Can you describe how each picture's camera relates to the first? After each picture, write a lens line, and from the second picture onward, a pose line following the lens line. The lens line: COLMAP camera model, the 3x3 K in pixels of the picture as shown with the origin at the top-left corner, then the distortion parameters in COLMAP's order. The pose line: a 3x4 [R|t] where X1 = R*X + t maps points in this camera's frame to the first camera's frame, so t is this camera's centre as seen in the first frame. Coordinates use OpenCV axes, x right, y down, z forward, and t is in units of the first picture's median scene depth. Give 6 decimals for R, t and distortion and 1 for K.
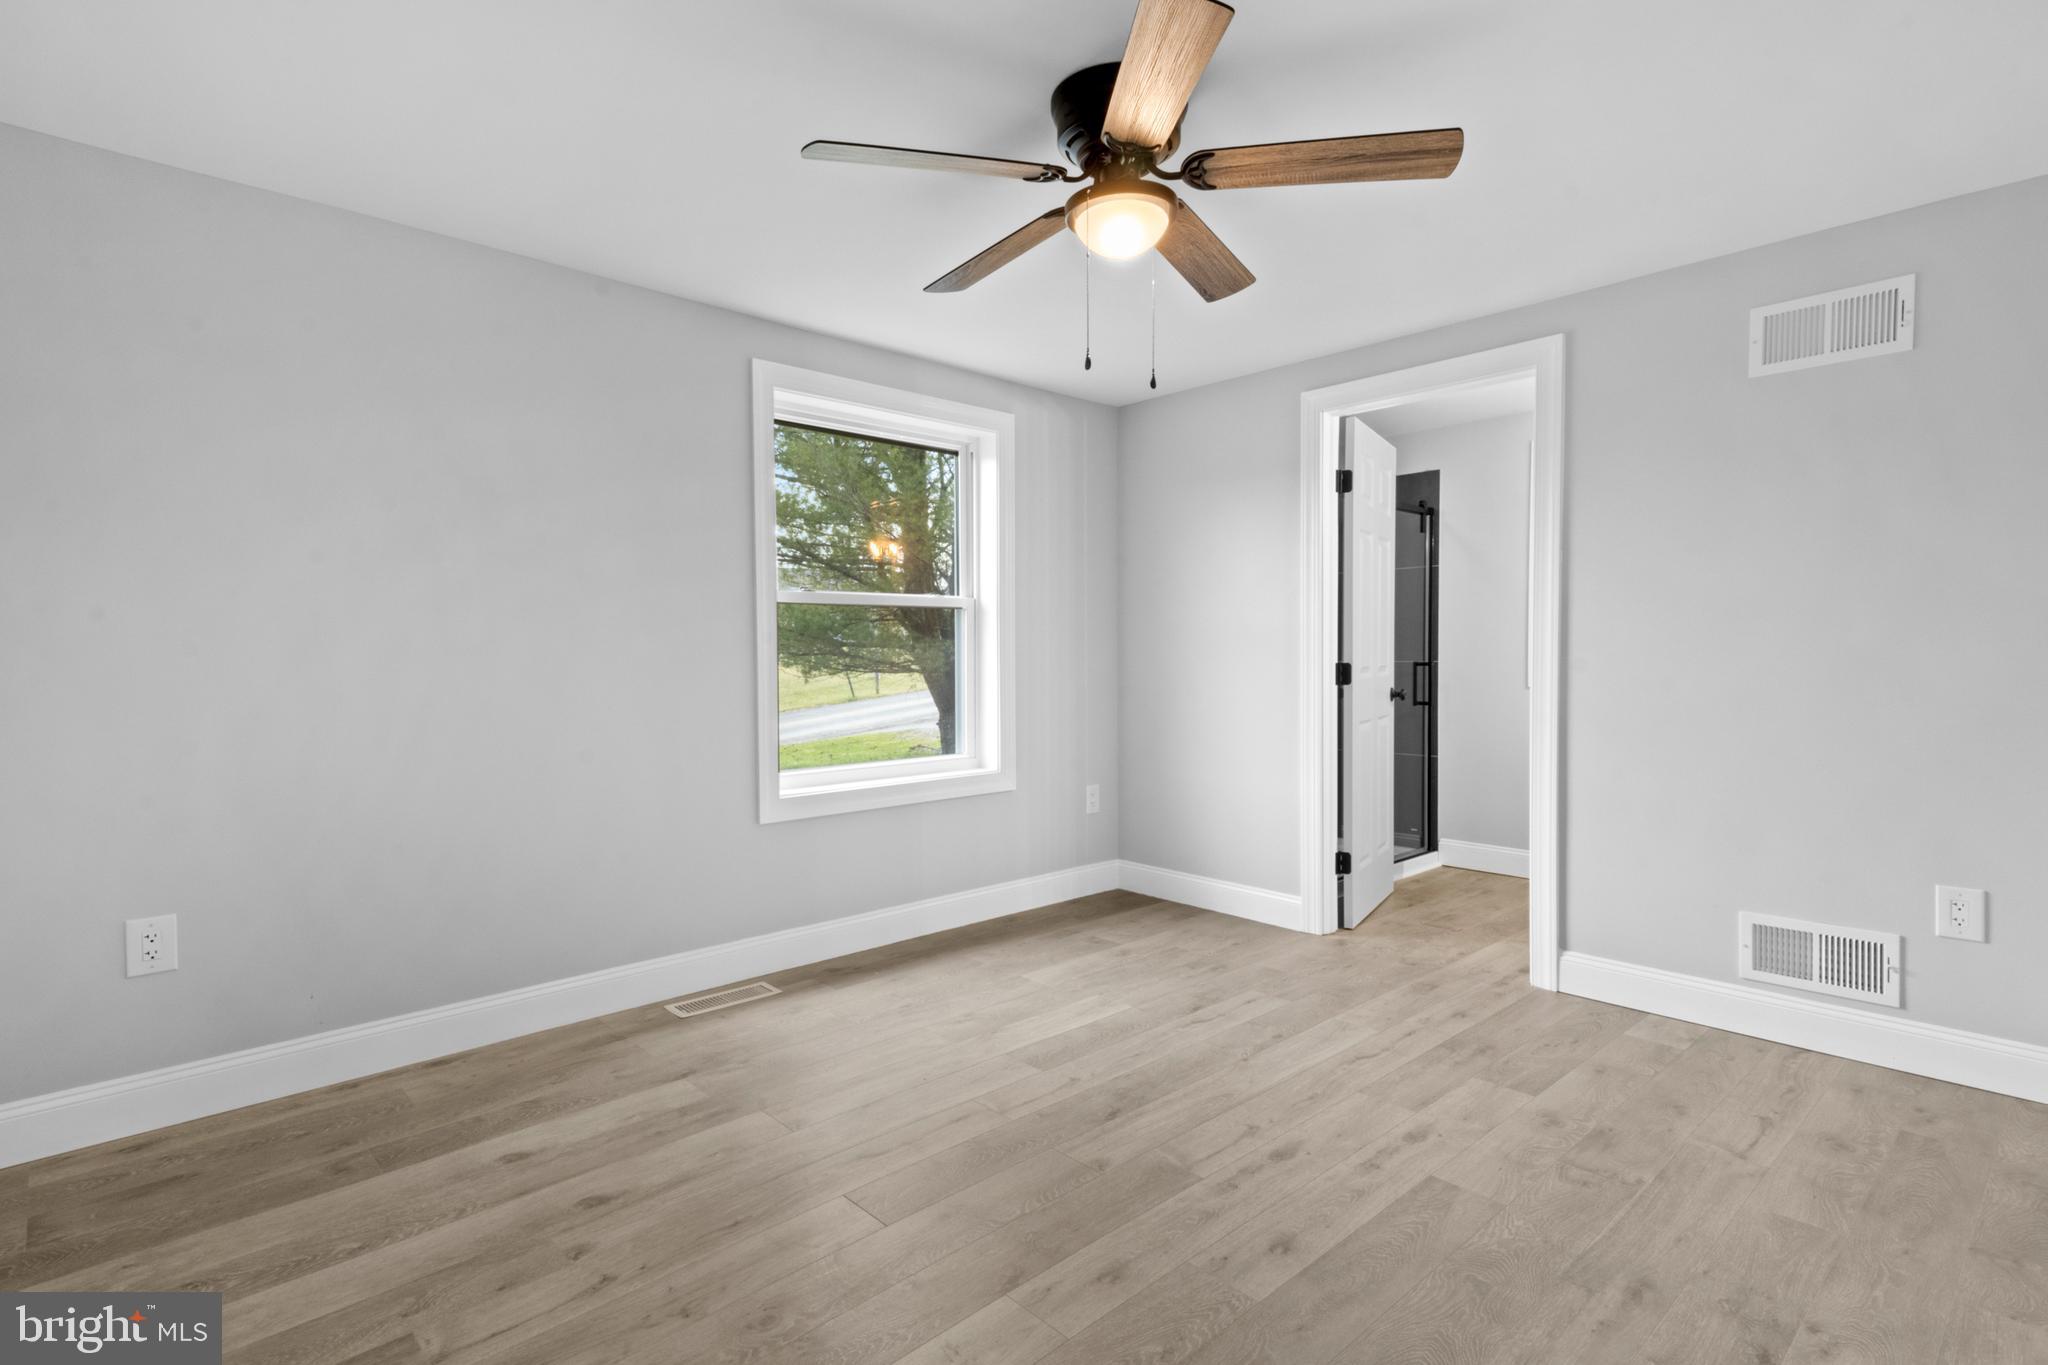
lens RADIAL K [[1028.4, 0, 1024.0], [0, 1028.4, 682.5], [0, 0, 1]] dist [-0.001350, 0.000100]
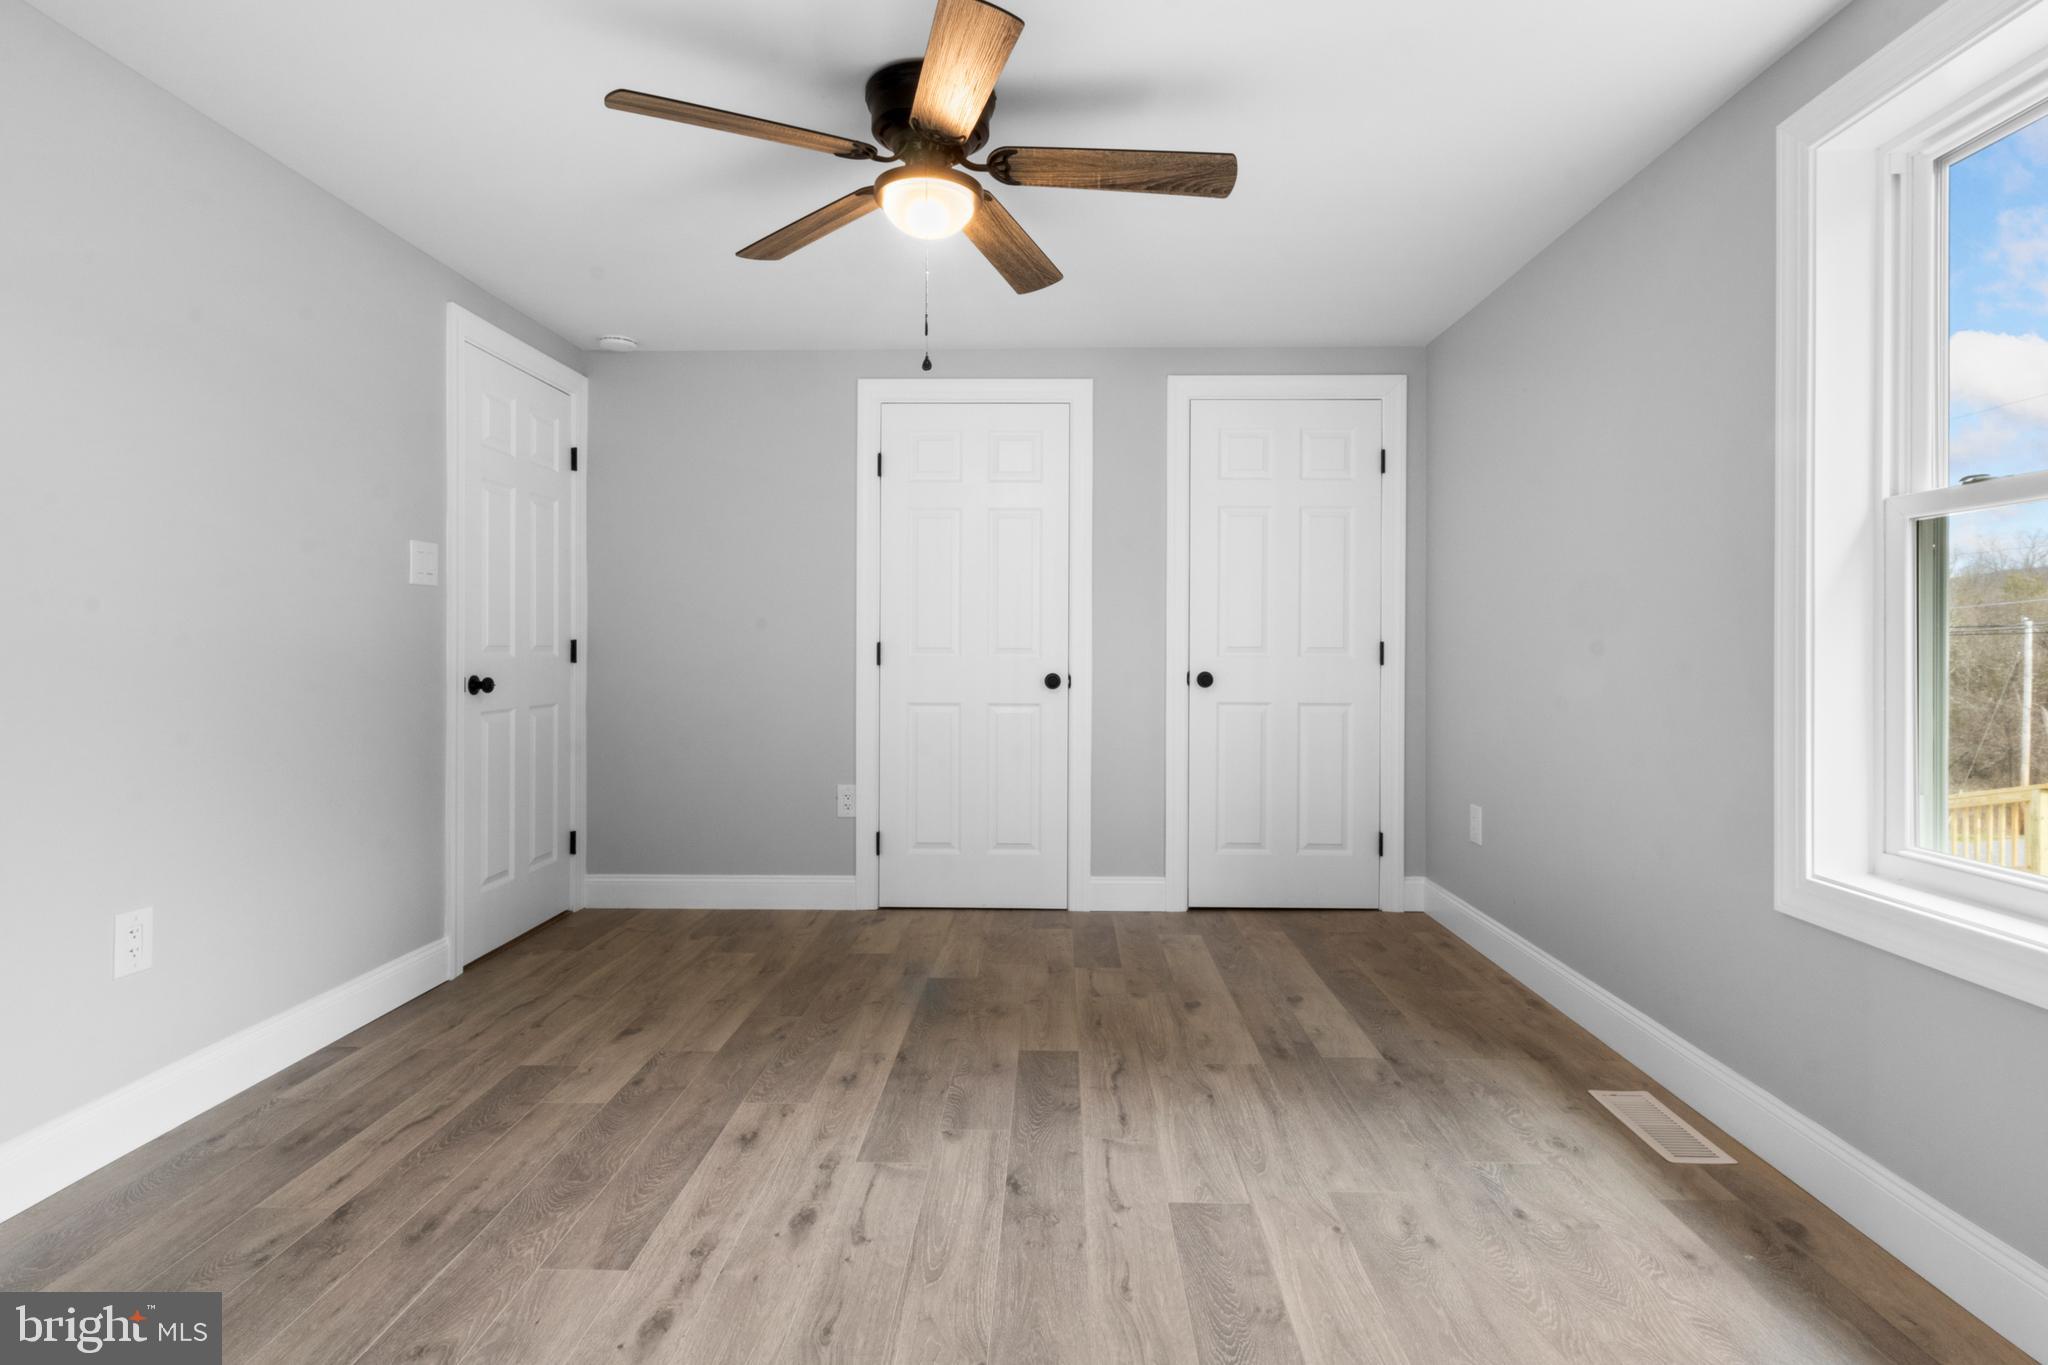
lens RADIAL K [[1028.4, 0, 1024.0], [0, 1028.4, 682.5], [0, 0, 1]] dist [-0.001350, 0.000100]
pose [[-0.704326, 0.036273, -0.708950, 0.720403], [-0.017578, 0.997496, 0.068499, -0.040641], [0.709659, 0.060707, -0.701925, 1.729364]]
